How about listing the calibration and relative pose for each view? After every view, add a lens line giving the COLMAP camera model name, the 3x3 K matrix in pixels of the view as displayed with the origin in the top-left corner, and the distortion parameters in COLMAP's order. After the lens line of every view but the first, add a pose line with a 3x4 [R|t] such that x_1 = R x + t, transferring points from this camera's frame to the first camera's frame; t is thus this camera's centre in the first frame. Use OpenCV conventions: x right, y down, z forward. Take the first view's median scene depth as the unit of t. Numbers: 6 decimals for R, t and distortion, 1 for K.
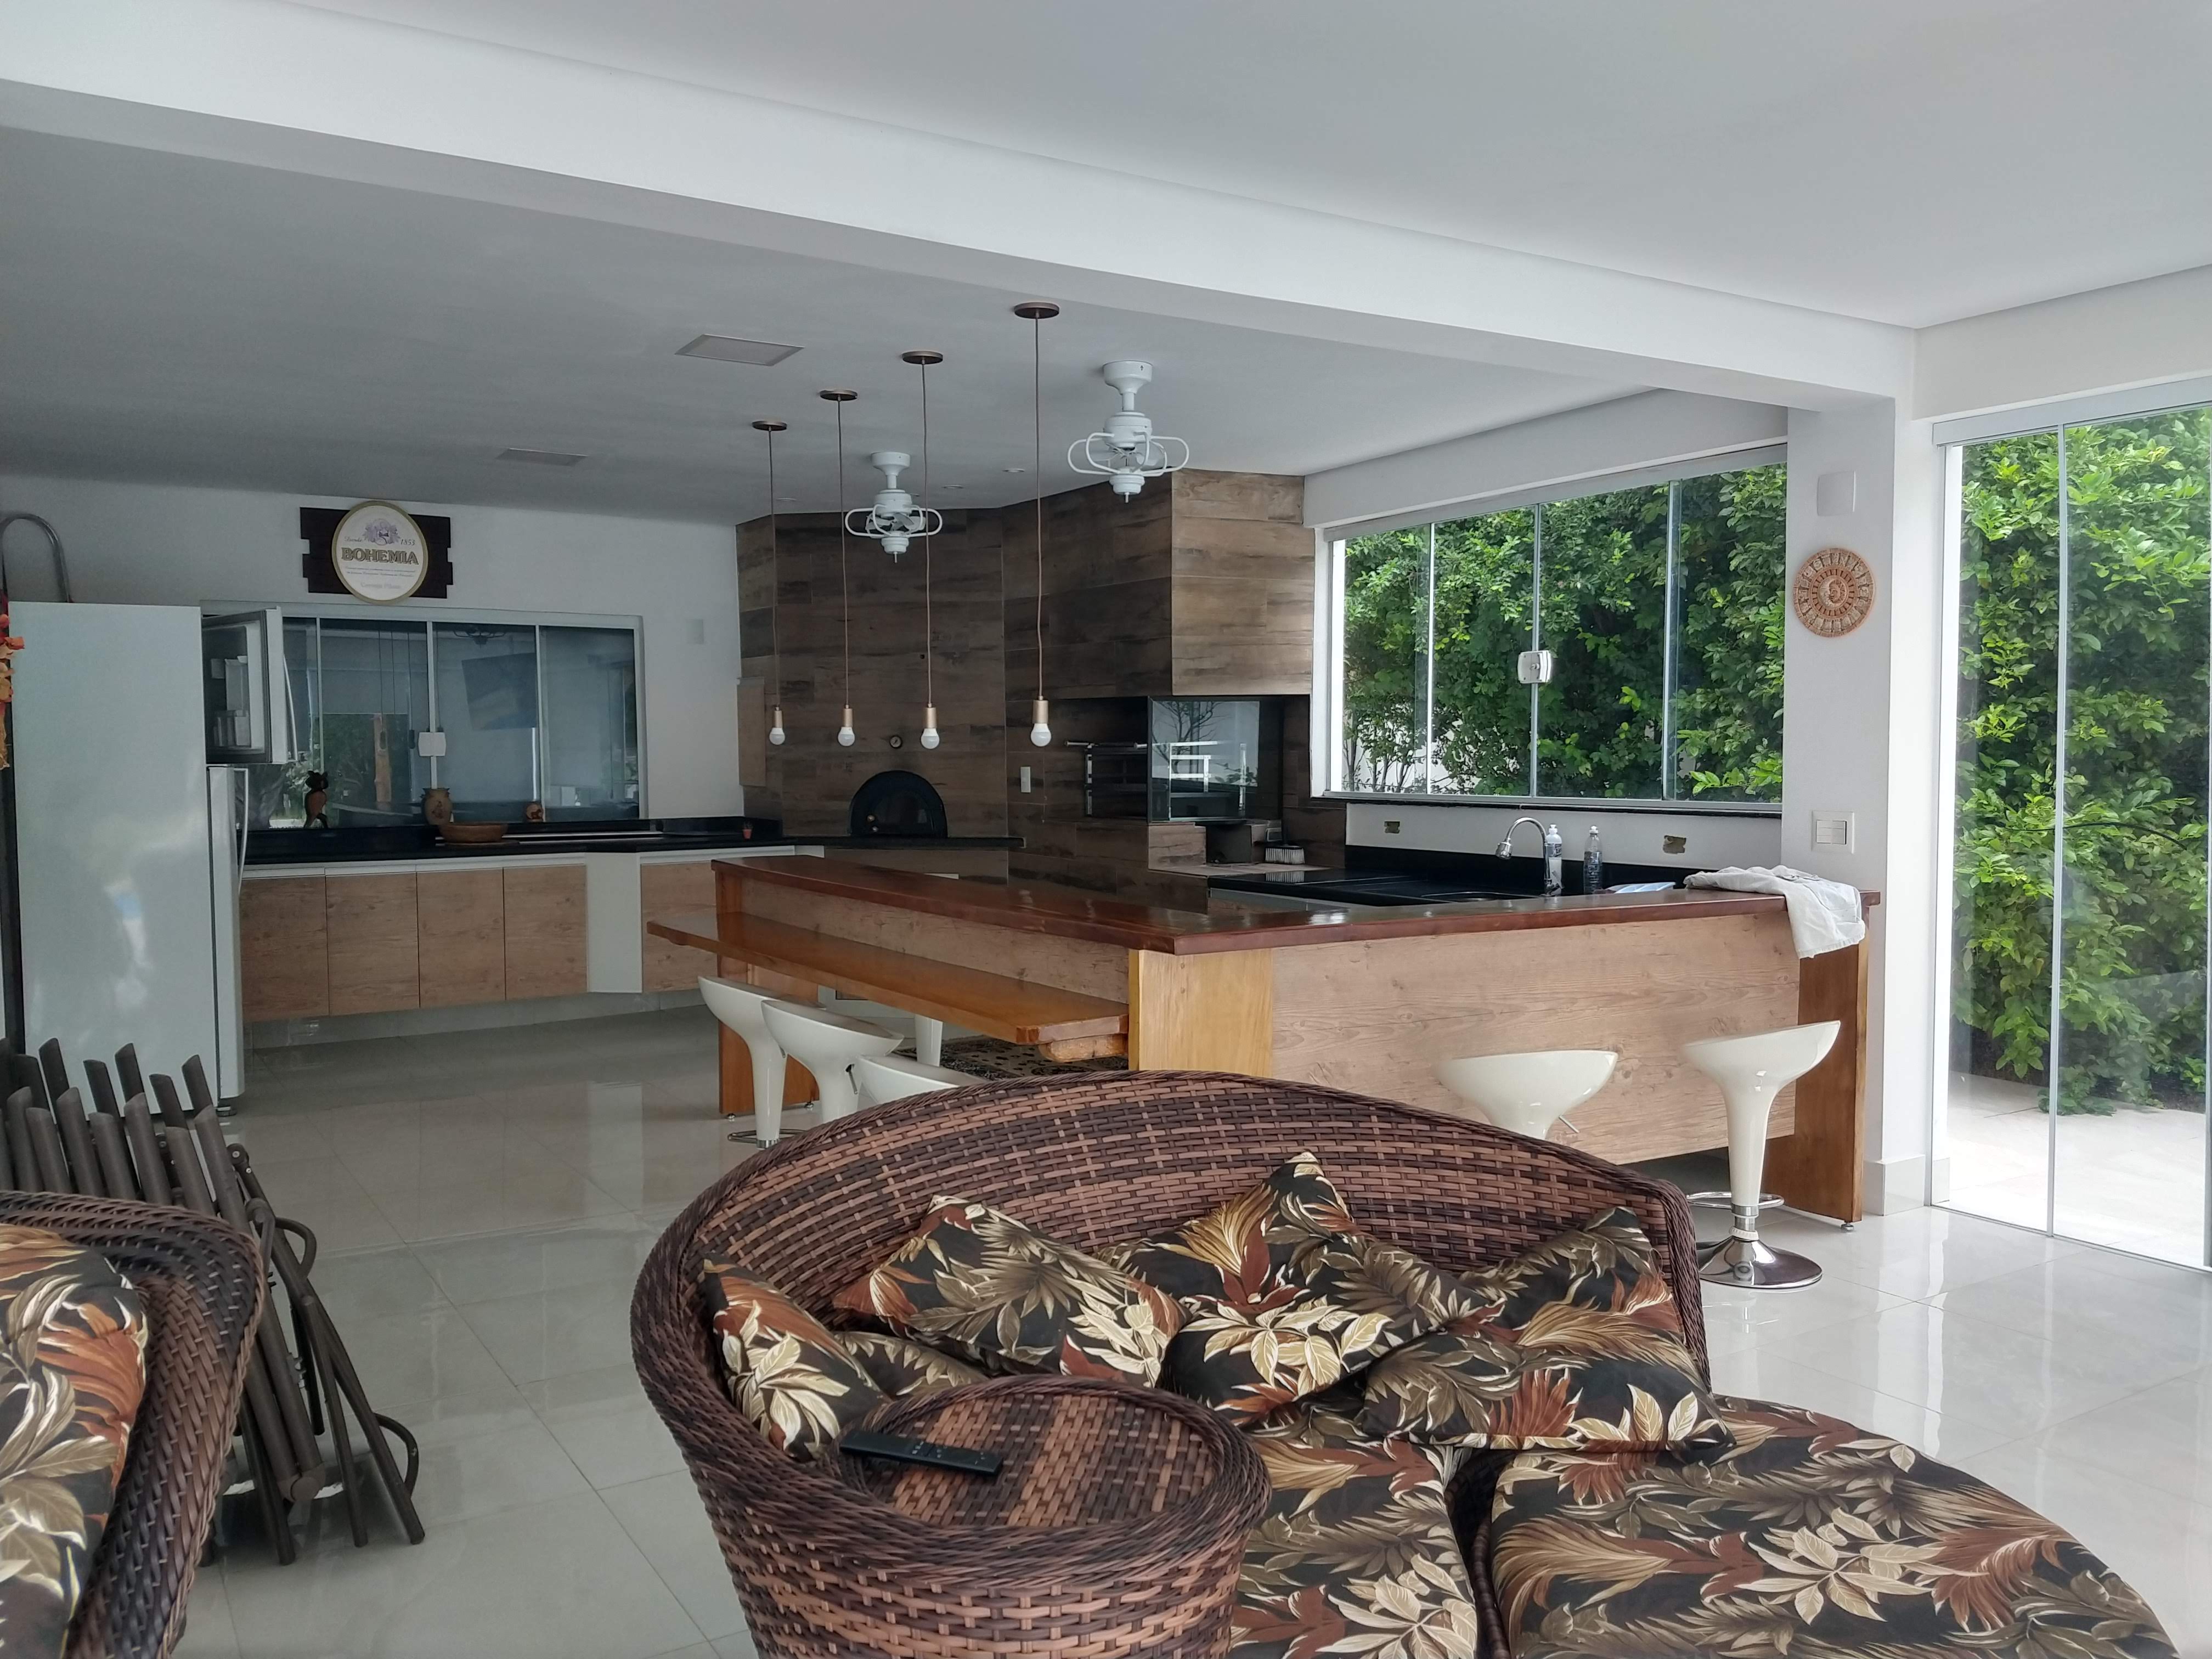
lens RADIAL K [[1703.8, 0, 1027.1], [0, 1703.8, 827.3], [0, 0, 1]] dist [0.230933, -0.364673]
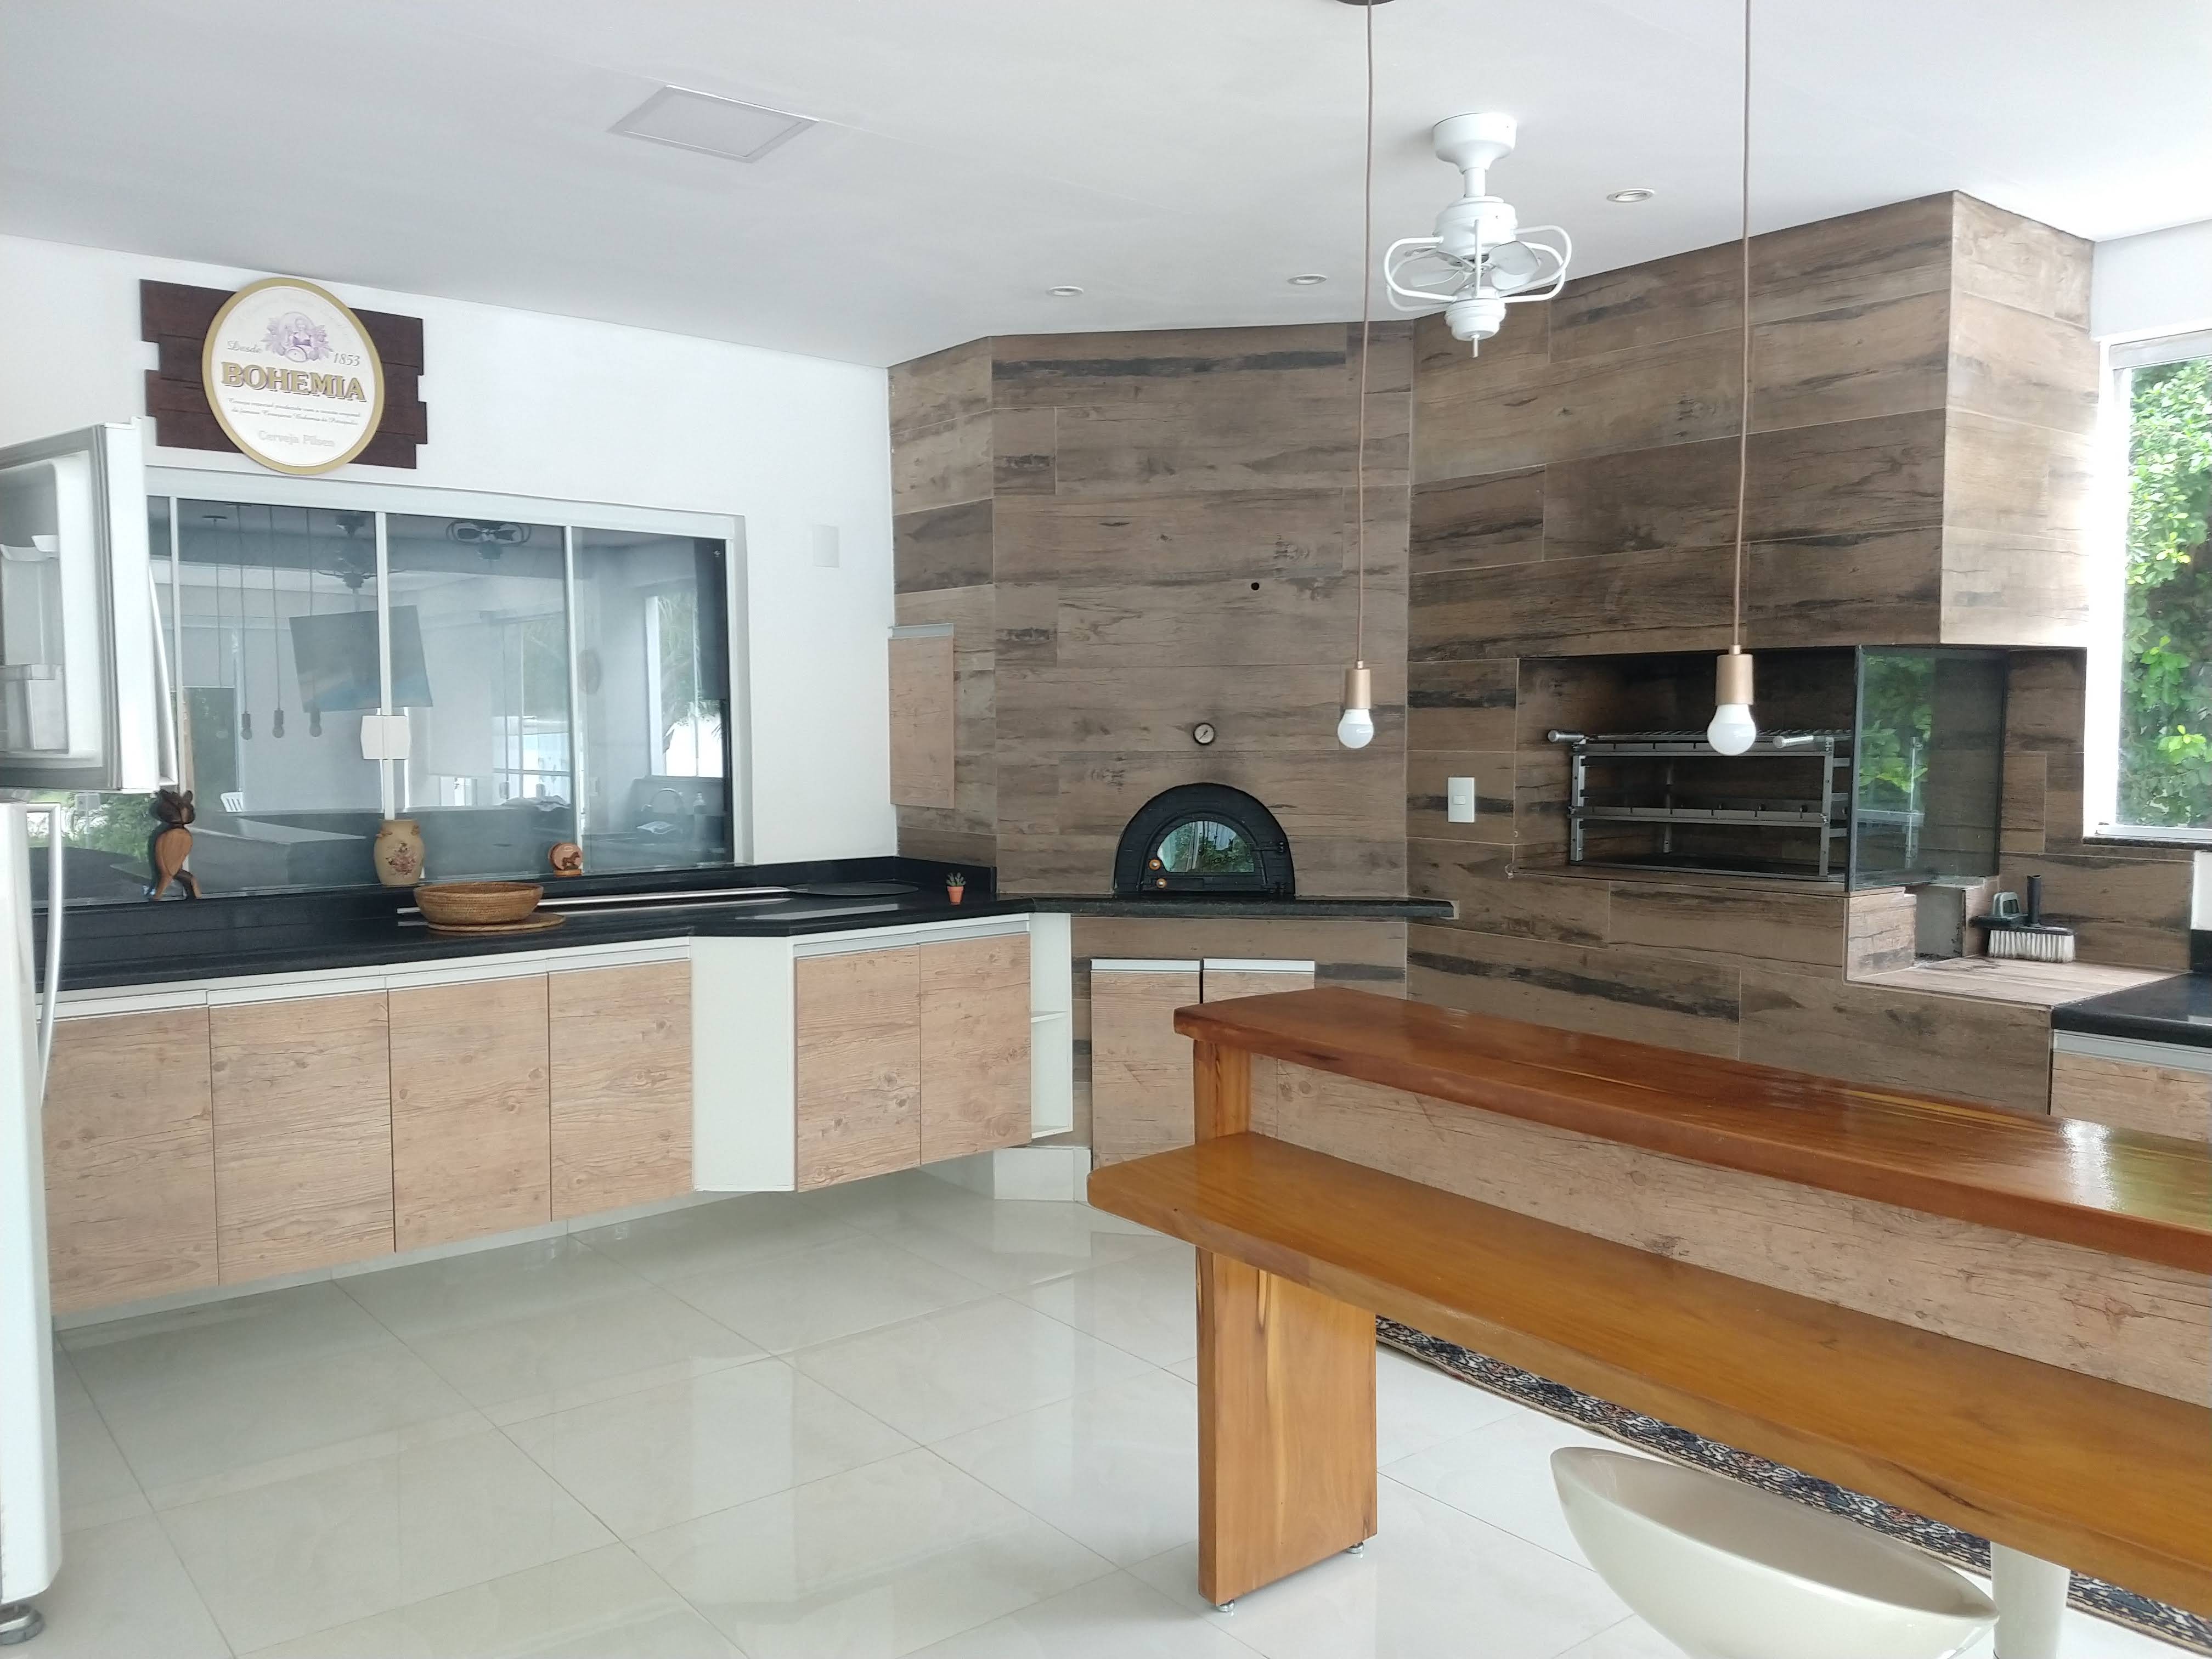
lens RADIAL K [[1703.8, 0, 1027.1], [0, 1703.8, 827.3], [0, 0, 1]] dist [0.230933, -0.364673]
pose [[0.993136, -0.005325, 0.116846, -0.213280], [0.004037, 0.999929, 0.011253, -0.026017], [-0.116898, -0.010704, 0.993086, 0.446067]]
